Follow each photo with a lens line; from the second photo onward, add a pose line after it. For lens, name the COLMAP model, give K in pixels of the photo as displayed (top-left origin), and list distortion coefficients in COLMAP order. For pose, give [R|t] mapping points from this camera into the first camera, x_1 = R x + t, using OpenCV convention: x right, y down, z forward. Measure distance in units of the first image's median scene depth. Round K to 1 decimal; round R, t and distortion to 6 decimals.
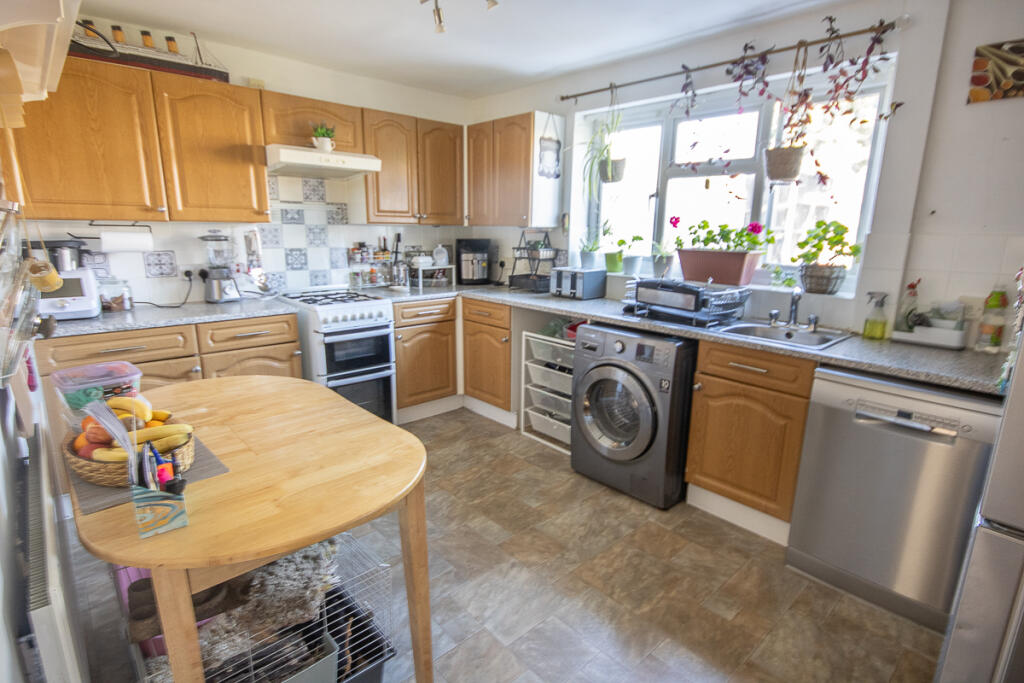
lens RADIAL K [[516.1, 0, 517.5], [0, 516.1, 341.3], [0, 0, 1]] dist [0.001159, -0.000222]
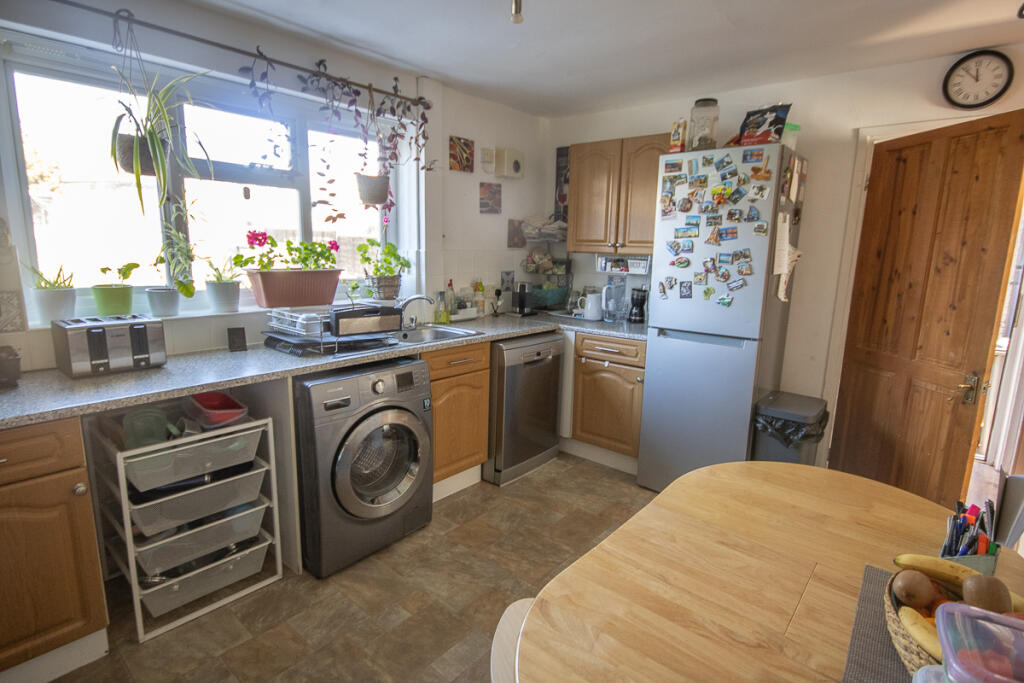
lens RADIAL K [[516.1, 0, 517.6], [0, 516.1, 343.8], [0, 0, 1]] dist [0.001159, -0.000222]
pose [[-0.117927, -0.203306, 0.971988, -0.703842], [0.194335, 0.955166, 0.223366, -0.221610], [-0.973821, 0.215232, -0.073130, 0.879845]]
